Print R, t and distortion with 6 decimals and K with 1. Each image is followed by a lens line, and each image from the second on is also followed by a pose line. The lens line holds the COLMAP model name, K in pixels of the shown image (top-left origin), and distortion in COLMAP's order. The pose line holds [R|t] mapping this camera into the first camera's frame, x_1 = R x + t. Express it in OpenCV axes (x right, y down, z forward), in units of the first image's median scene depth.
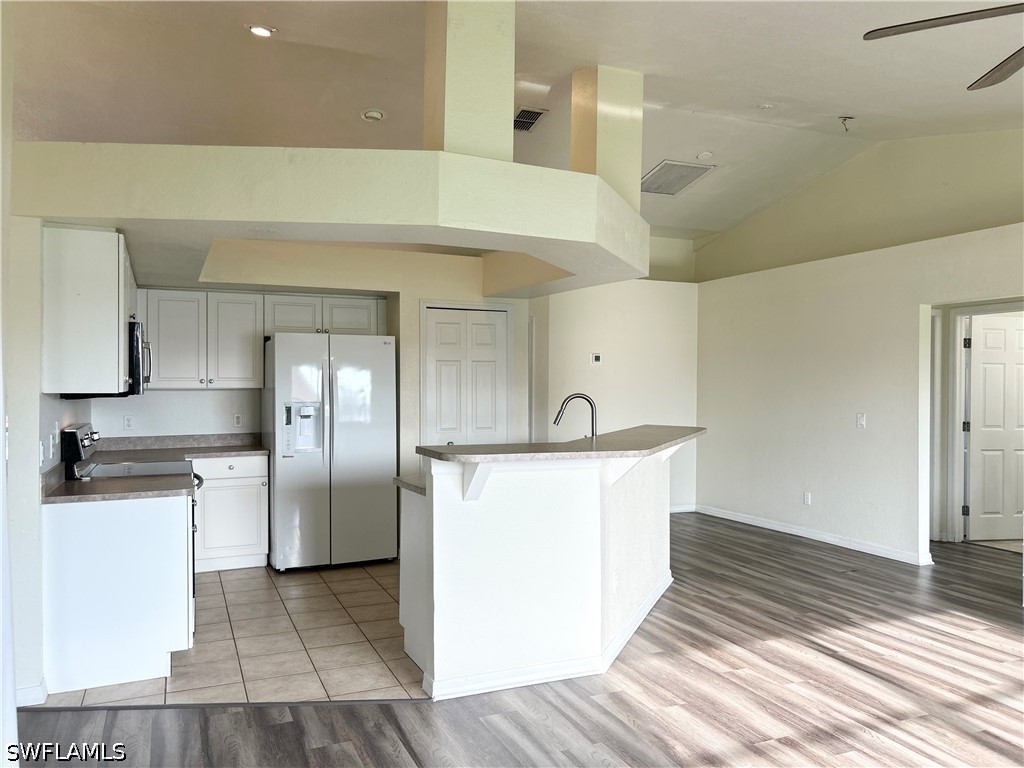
lens RADIAL K [[772.3, 0, 512.0], [0, 772.3, 382.7], [0, 0, 1]] dist [0.050037, -0.057483]
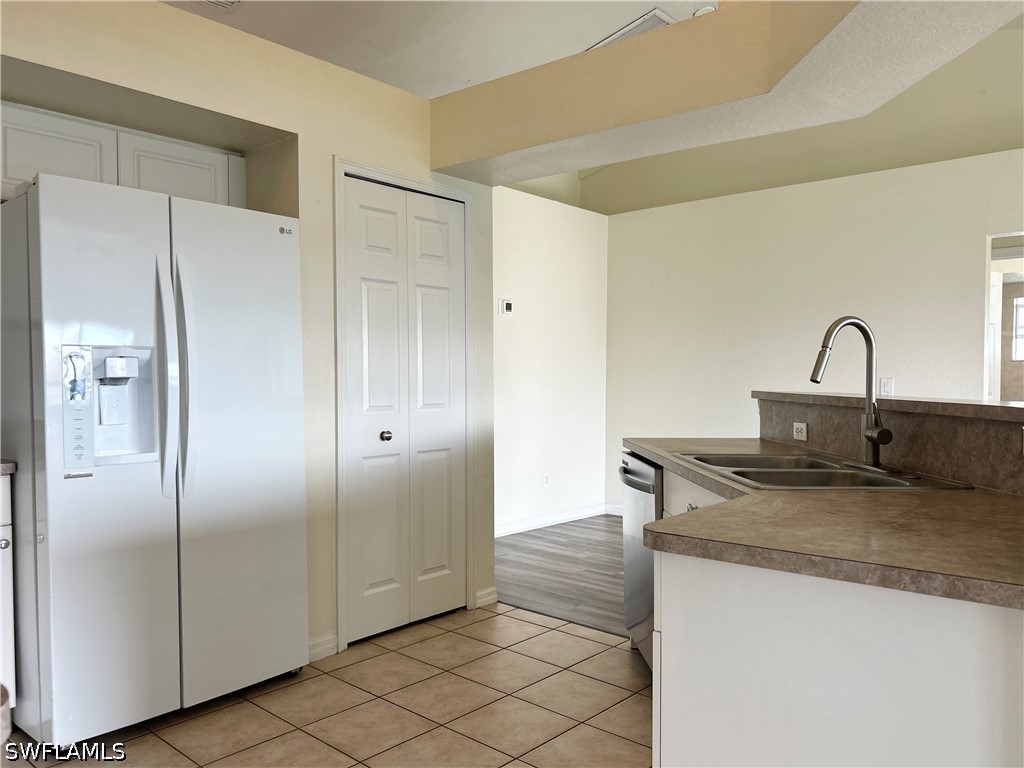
lens RADIAL K [[772.3, 0, 512.1], [0, 772.3, 394.1], [0, 0, 1]] dist [0.050037, -0.057483]
pose [[0.908871, -0.012303, 0.416896, -0.246095], [0.001317, 0.999645, 0.026628, 0.039687], [-0.417075, -0.023653, 0.908564, 0.511794]]
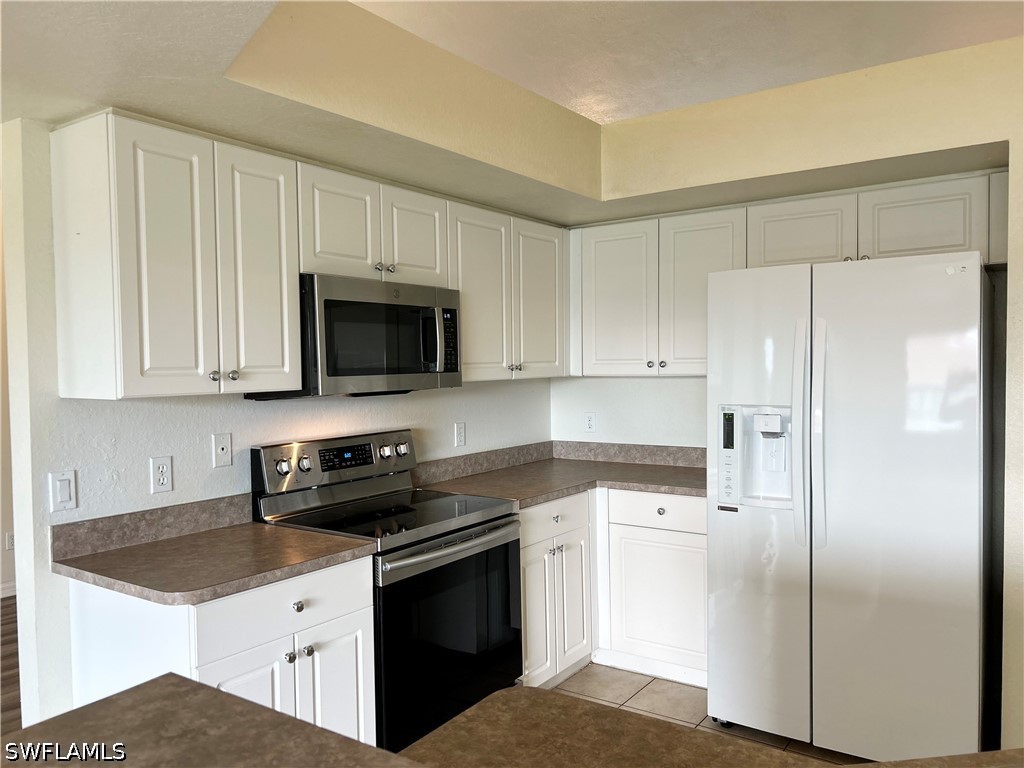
lens RADIAL K [[772.3, 0, 511.9], [0, 772.3, 391.8], [0, 0, 1]] dist [0.050037, -0.057483]
pose [[0.514658, 0.026730, -0.856979, 0.078983], [0.015287, 0.999069, 0.040343, -0.006648], [0.857259, -0.033863, 0.513770, 0.597868]]
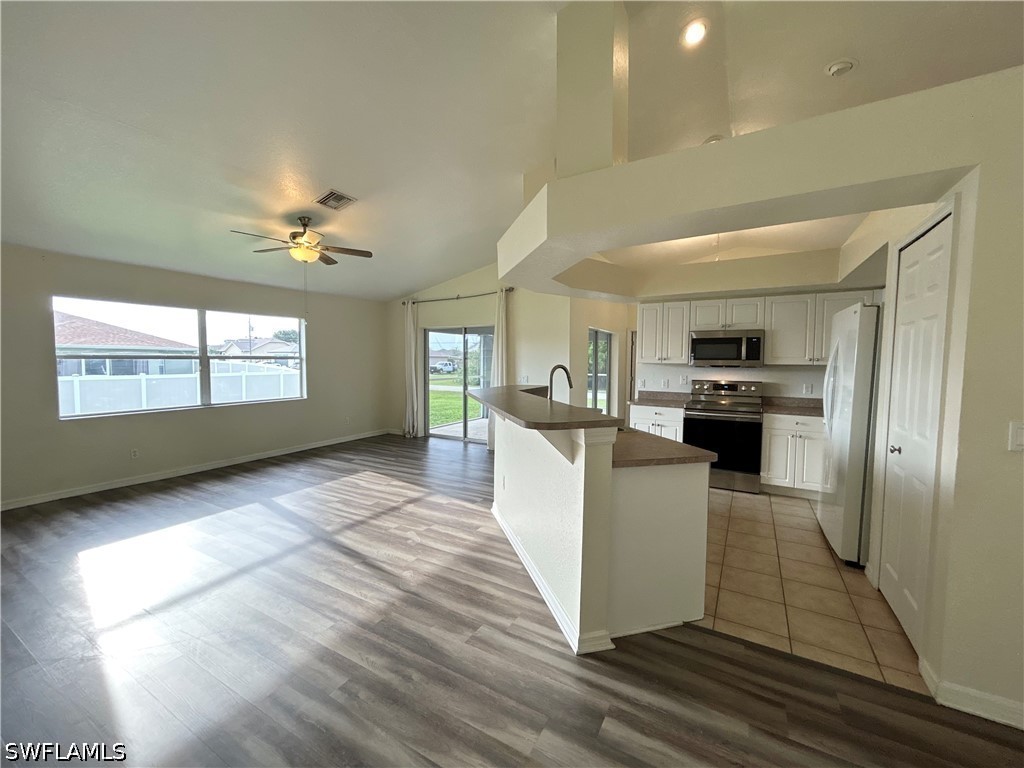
lens RADIAL K [[413.1, 0, 511.6], [0, 413.1, 380.6], [0, 0, 1]] dist [-0.003459, 0.002958]
pose [[-0.804086, 0.019190, -0.594203, 0.435723], [-0.009674, 0.998924, 0.045351, 0.008072], [0.594434, 0.042214, -0.803035, 1.186134]]
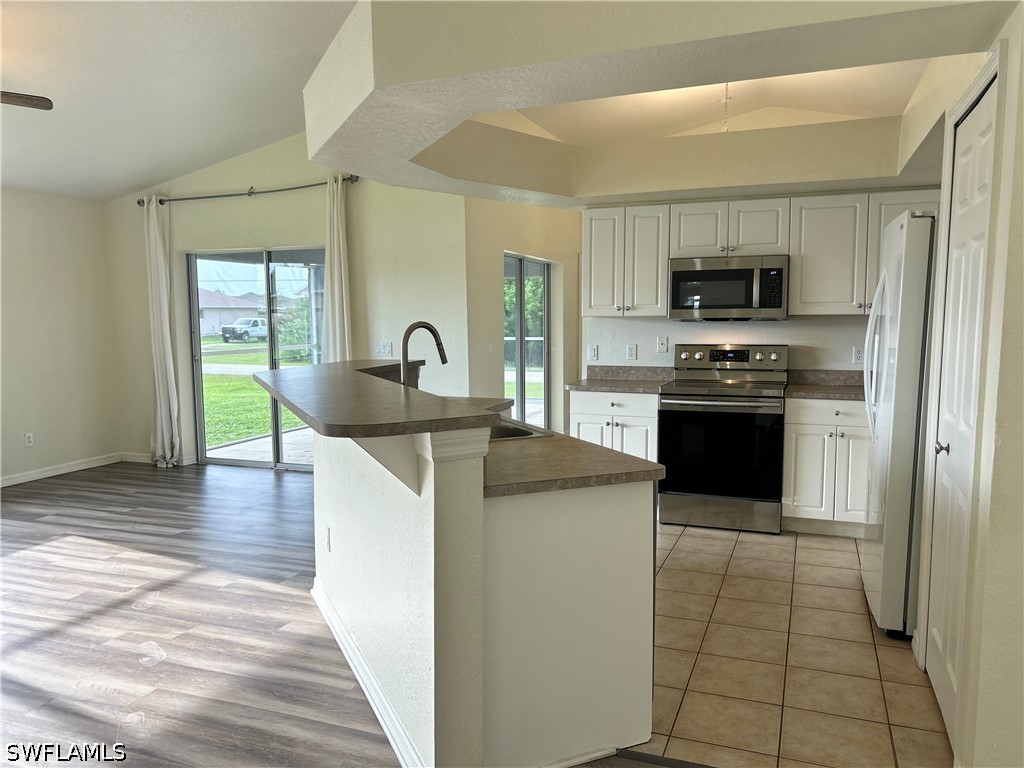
lens RADIAL K [[772.3, 0, 516.1], [0, 772.3, 392.6], [0, 0, 1]] dist [0.050037, -0.057483]
pose [[-0.697827, 0.072933, -0.712543, 0.417757], [0.004087, 0.995192, 0.097861, 0.008134], [0.716255, 0.065377, -0.694770, 1.229006]]
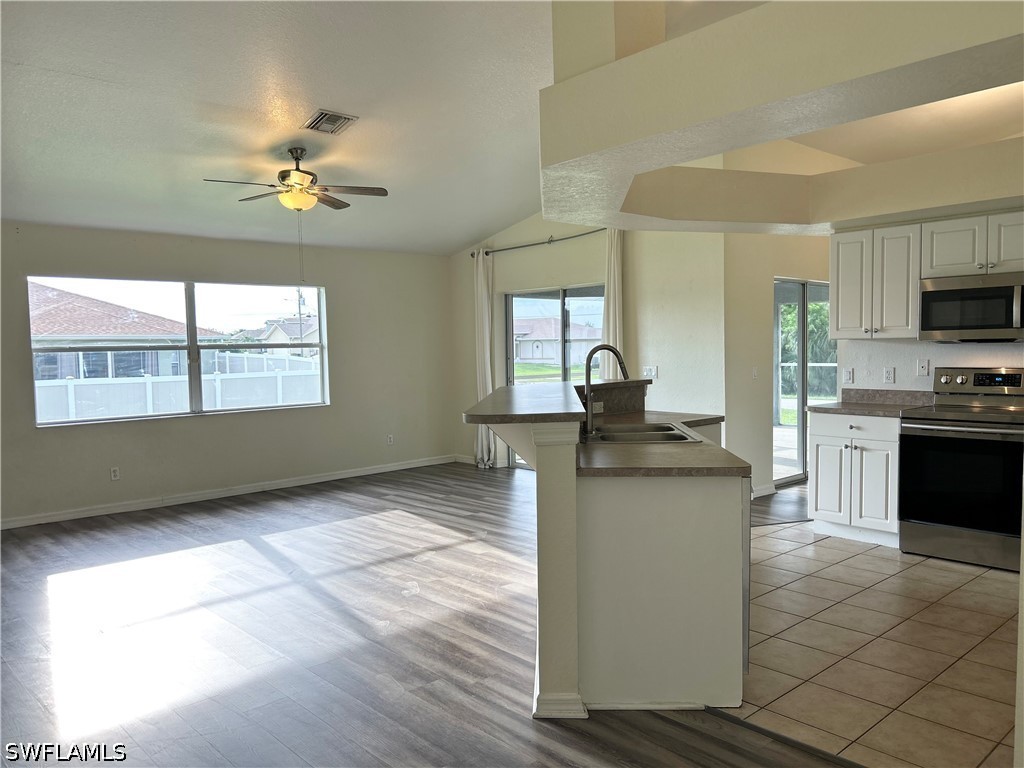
lens RADIAL K [[772.3, 0, 515.8], [0, 772.3, 391.2], [0, 0, 1]] dist [0.050037, -0.057483]
pose [[-0.944398, 0.031269, -0.327314, 0.362311], [0.013912, 0.998376, 0.055239, 0.013522], [0.328510, 0.047614, -0.943299, 1.404061]]
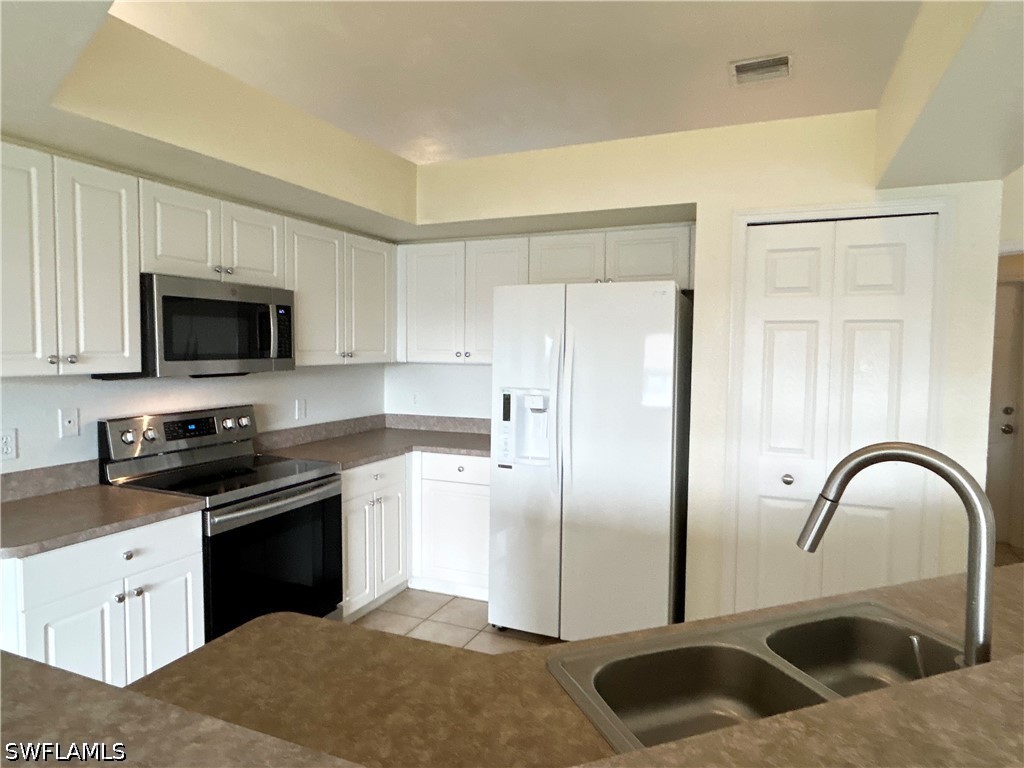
lens RADIAL K [[621.6, 0, 516.3], [0, 621.6, 381.8], [0, 0, 1]] dist [-0.005844, -0.000896]
pose [[0.678455, 0.048843, -0.733016, 0.113398], [-0.009015, 0.998266, 0.058174, -0.011529], [0.734587, -0.032860, 0.677719, 0.624455]]
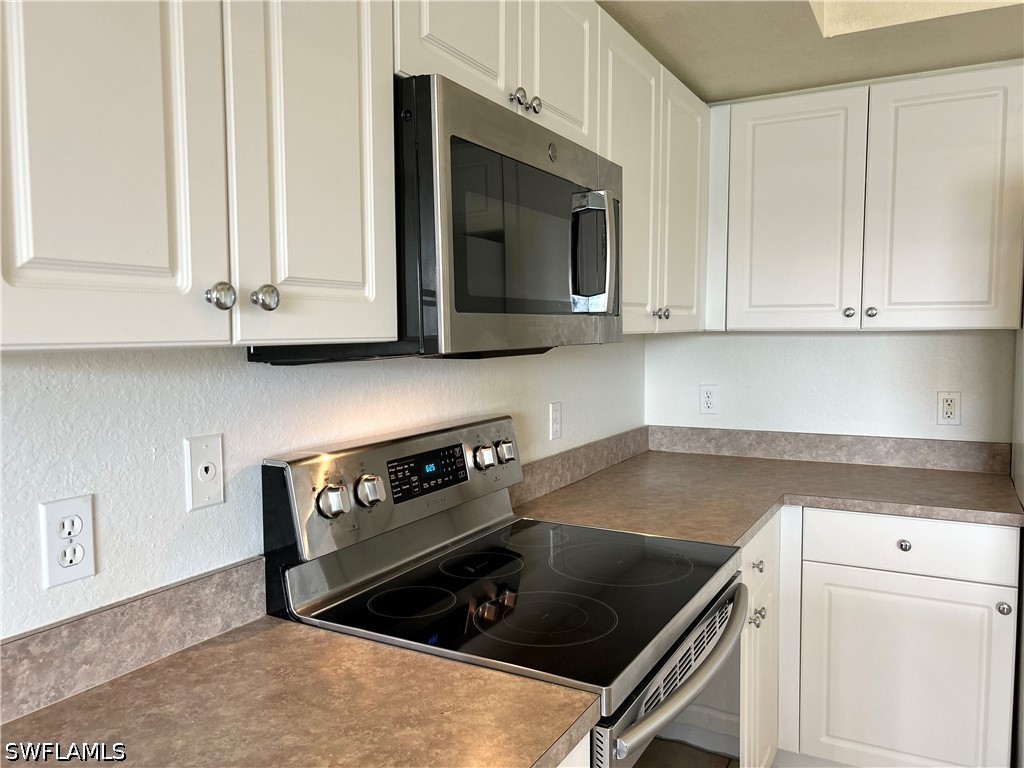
lens RADIAL K [[772.3, 0, 510.7], [0, 772.3, 387.0], [0, 0, 1]] dist [0.050037, -0.057483]
pose [[0.604657, 0.057737, -0.794391, -0.184009], [0.005811, 0.997023, 0.076888, 0.004872], [0.796465, -0.051107, 0.602521, 0.625673]]
